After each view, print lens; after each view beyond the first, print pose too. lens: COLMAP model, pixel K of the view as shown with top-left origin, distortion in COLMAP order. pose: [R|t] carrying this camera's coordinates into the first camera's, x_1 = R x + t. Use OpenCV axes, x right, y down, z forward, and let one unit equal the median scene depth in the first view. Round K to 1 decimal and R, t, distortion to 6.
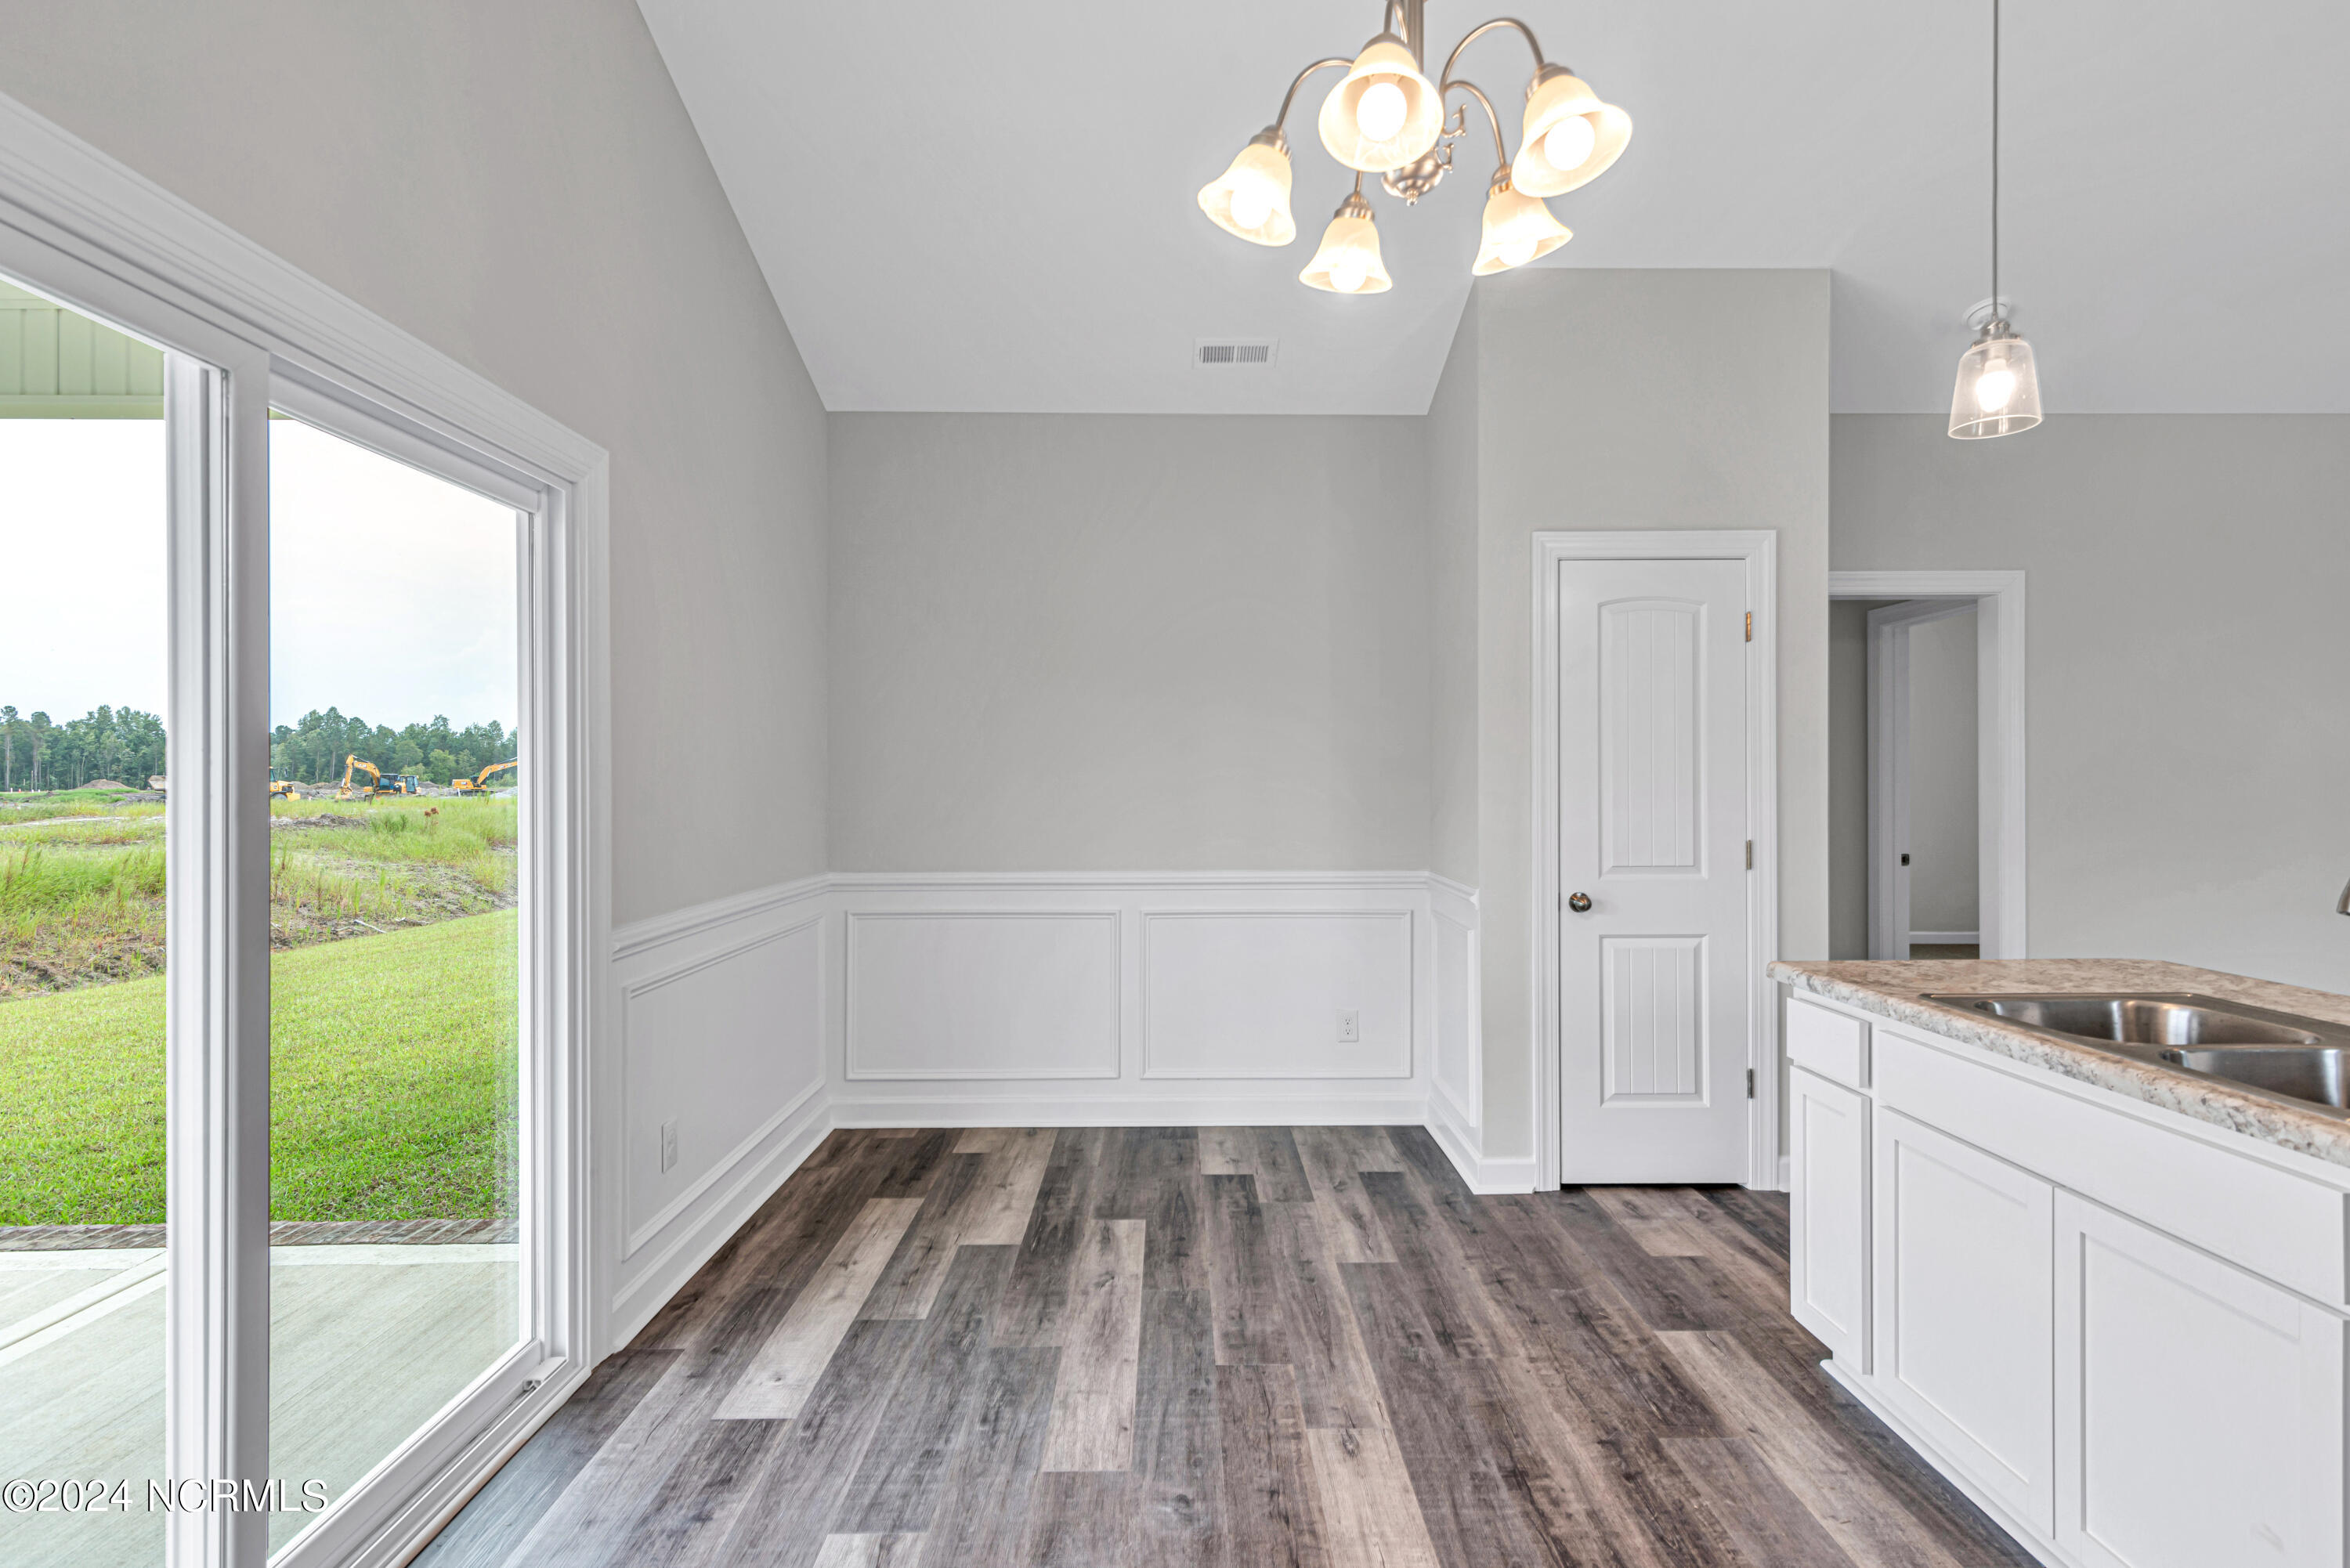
lens RADIAL K [[1071.9, 0, 1186.9], [0, 1071.9, 795.8], [0, 0, 1]] dist [0.016982, -0.002980]
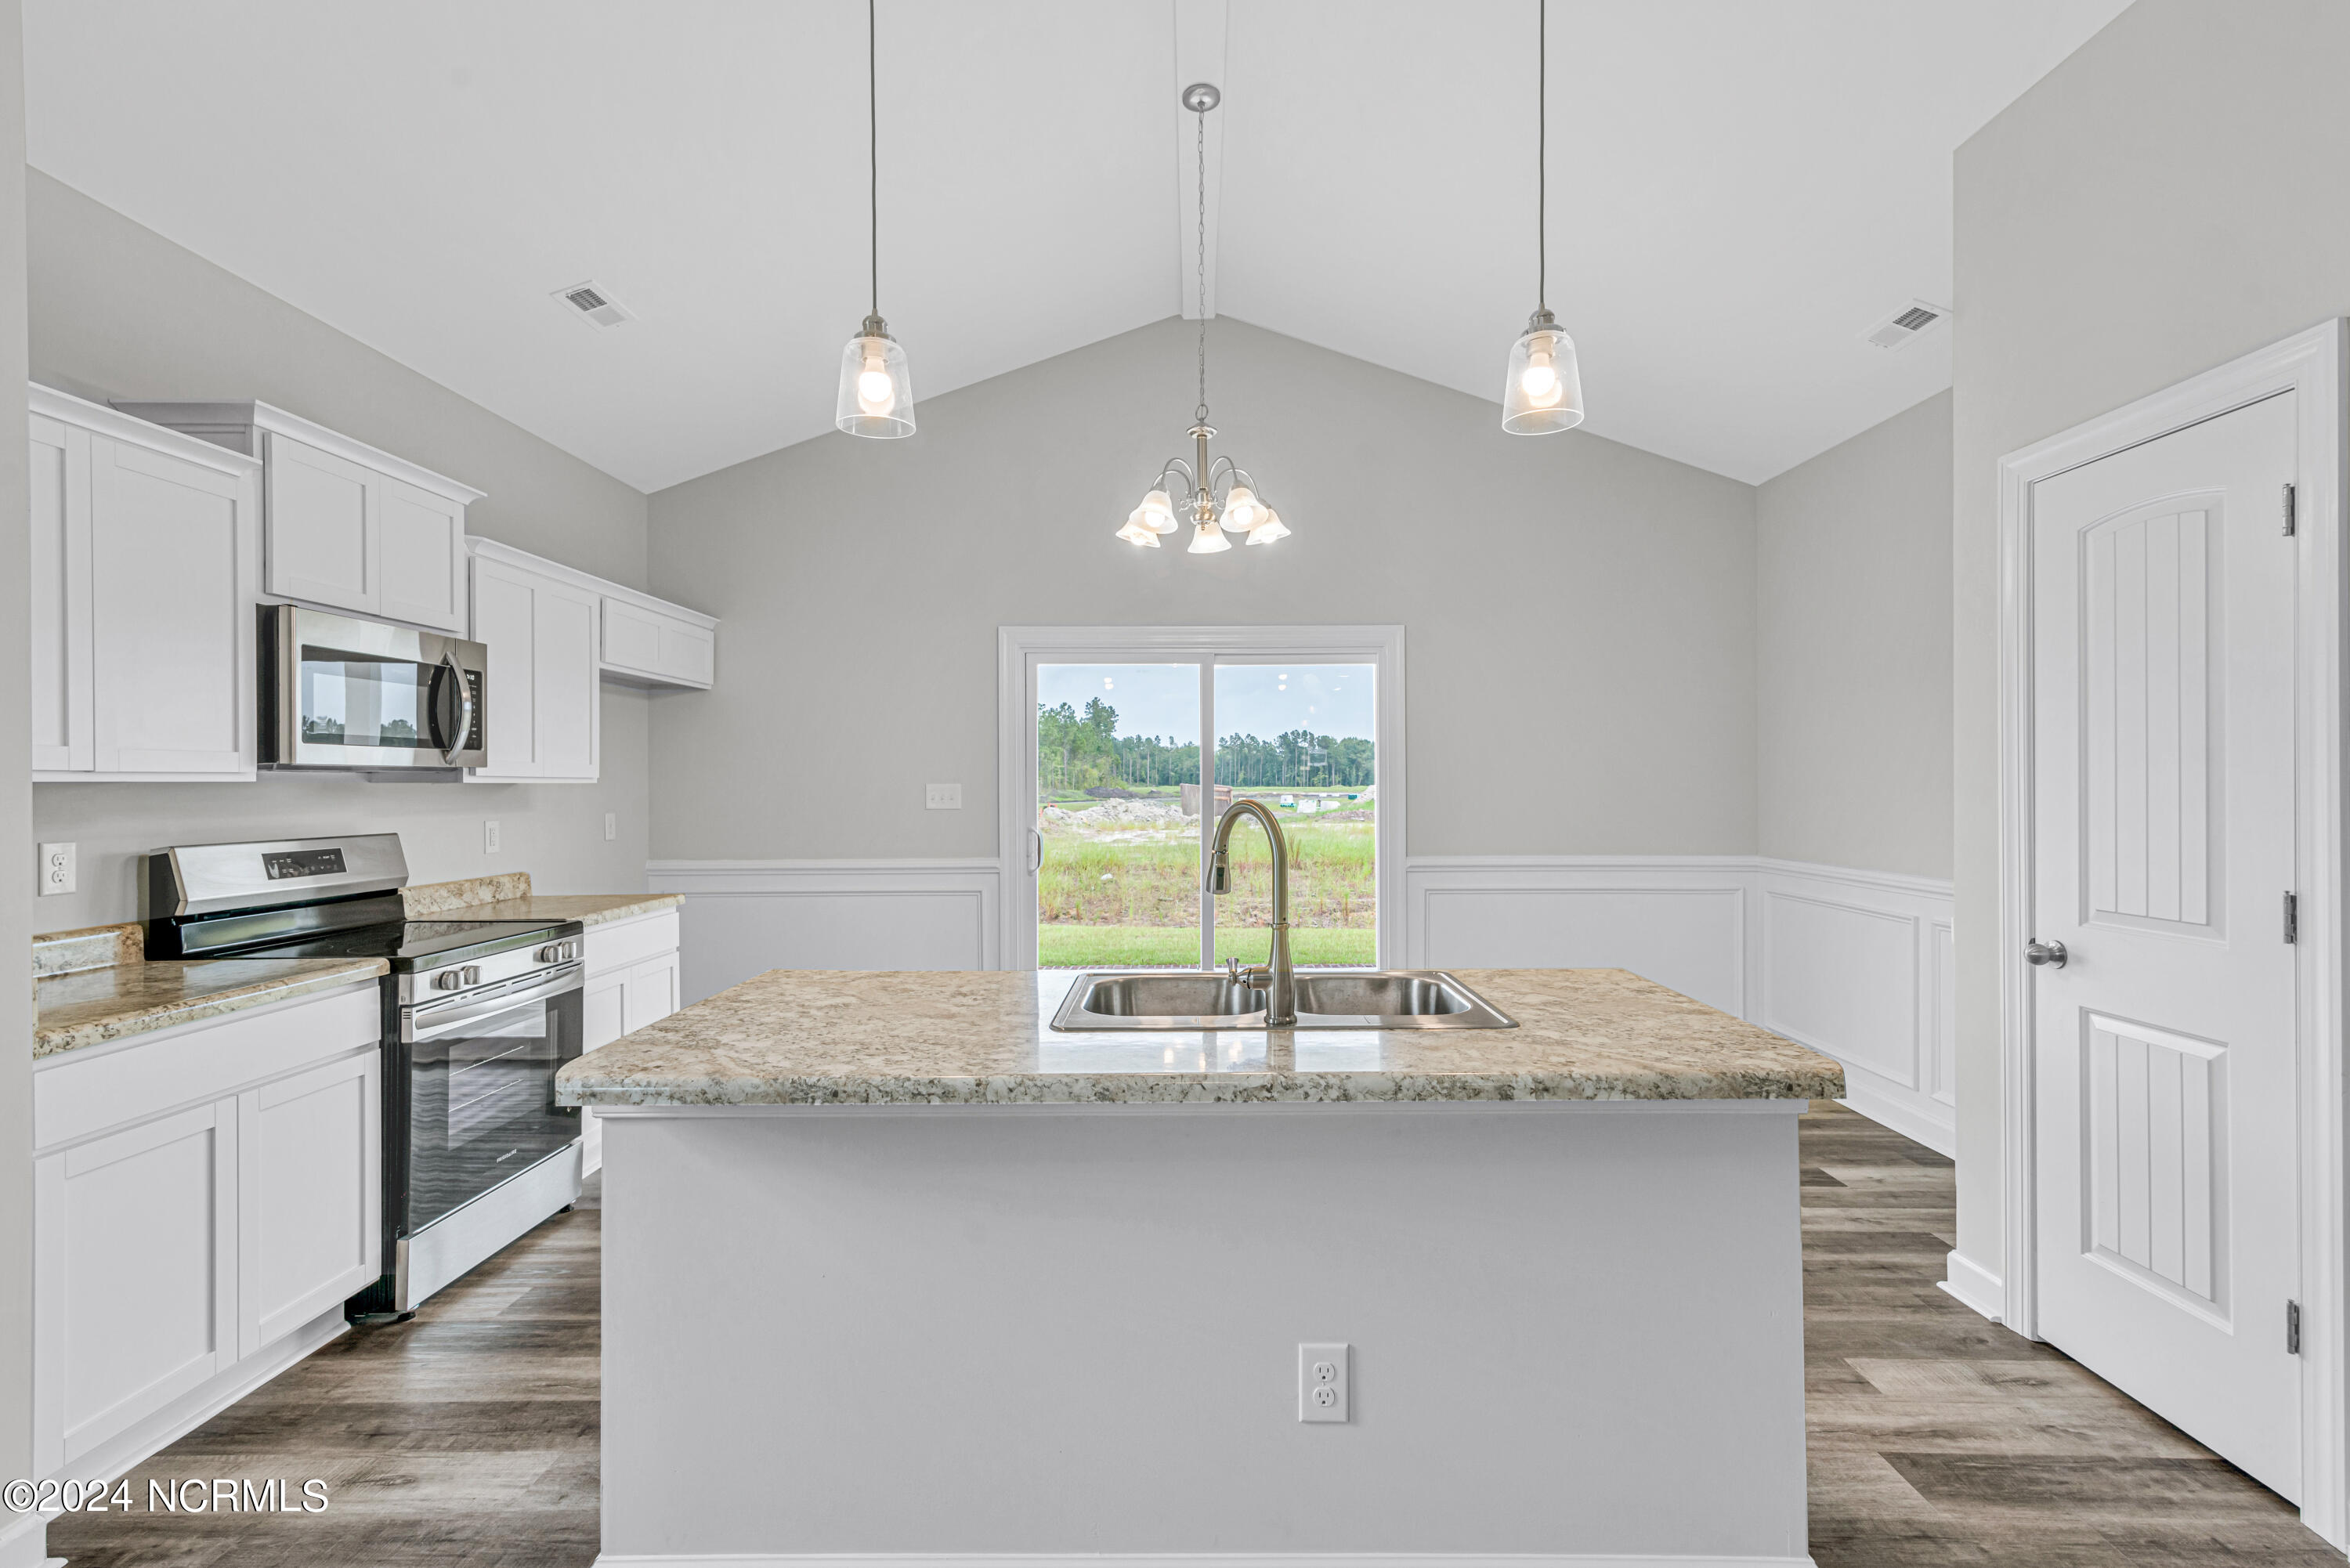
lens RADIAL K [[1071.9, 0, 1177.7], [0, 1071.9, 783.1], [0, 0, 1]] dist [0.016982, -0.002980]
pose [[-0.036947, 0.002002, -0.999315, 1.167501], [-0.007366, 0.999970, 0.002276, -0.012103], [0.999290, 0.007445, -0.036931, 0.467714]]
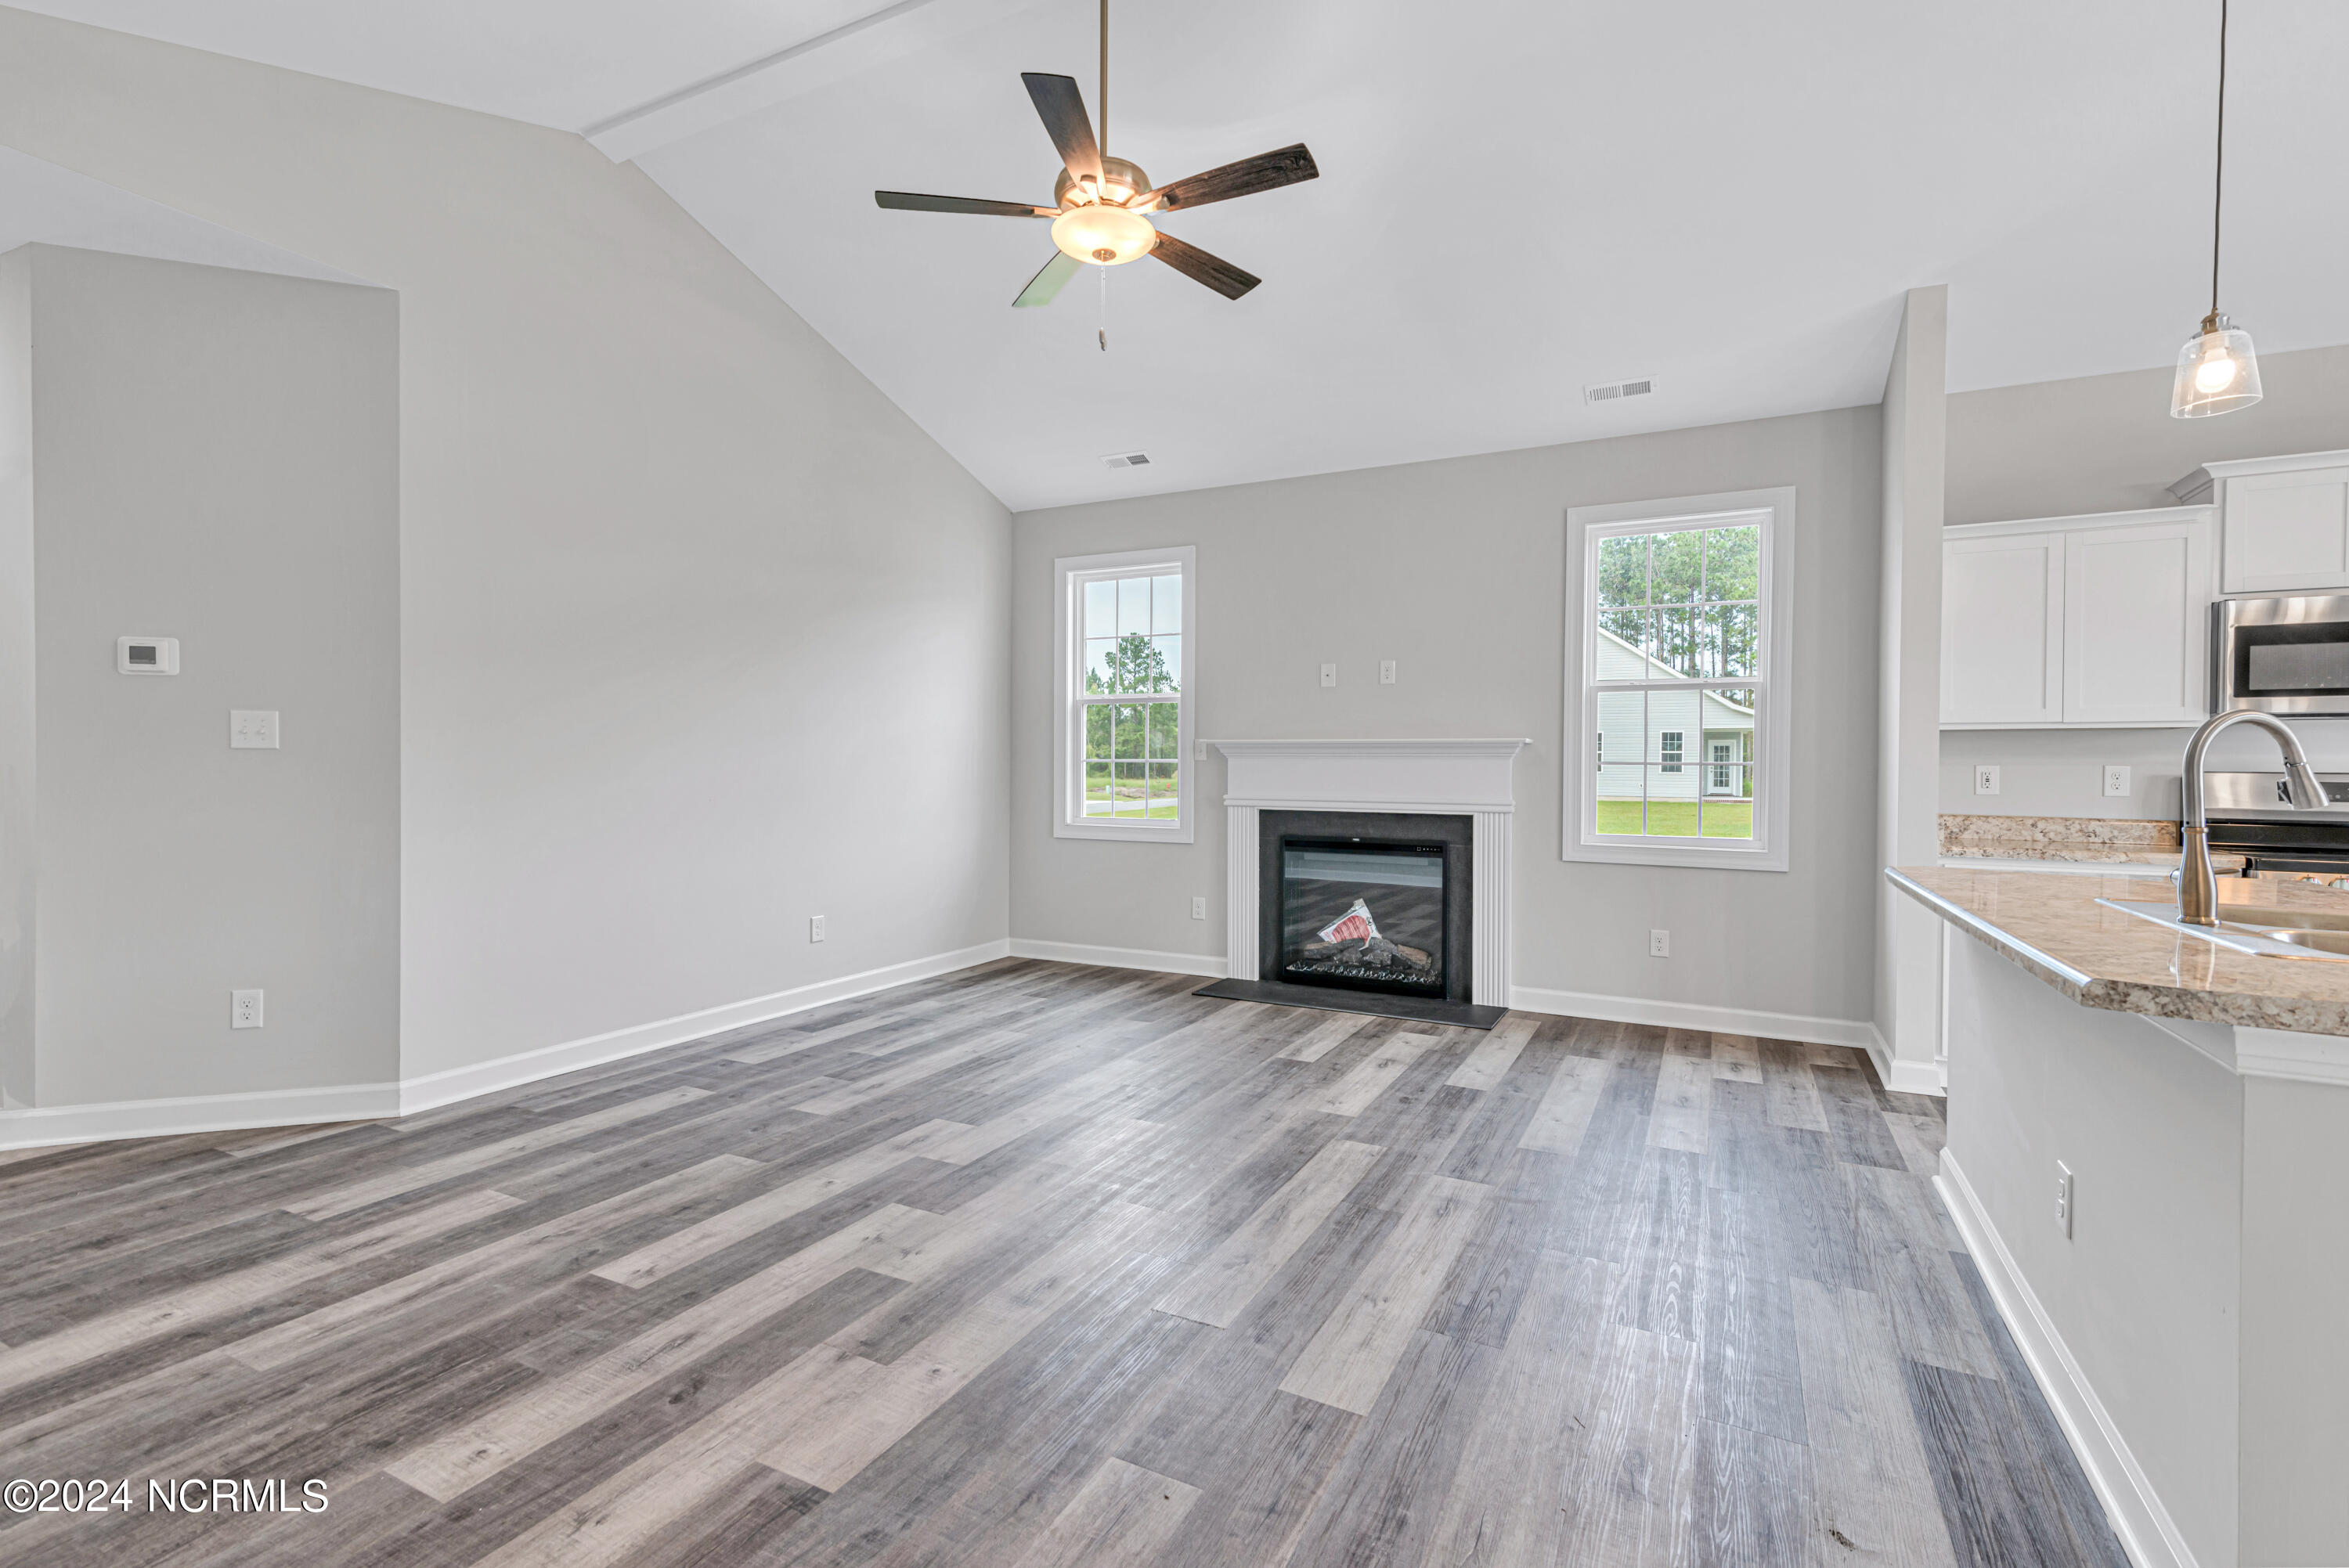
lens RADIAL K [[1052.7, 0, 1190.4], [0, 1052.7, 783.1], [0, 0, 1]] dist [0.019171, -0.002973]
pose [[-0.883110, -0.011884, 0.469016, 0.807206], [0.001227, 0.999617, 0.027638, 0.021929], [-0.469165, 0.024983, -0.882757, 1.292781]]
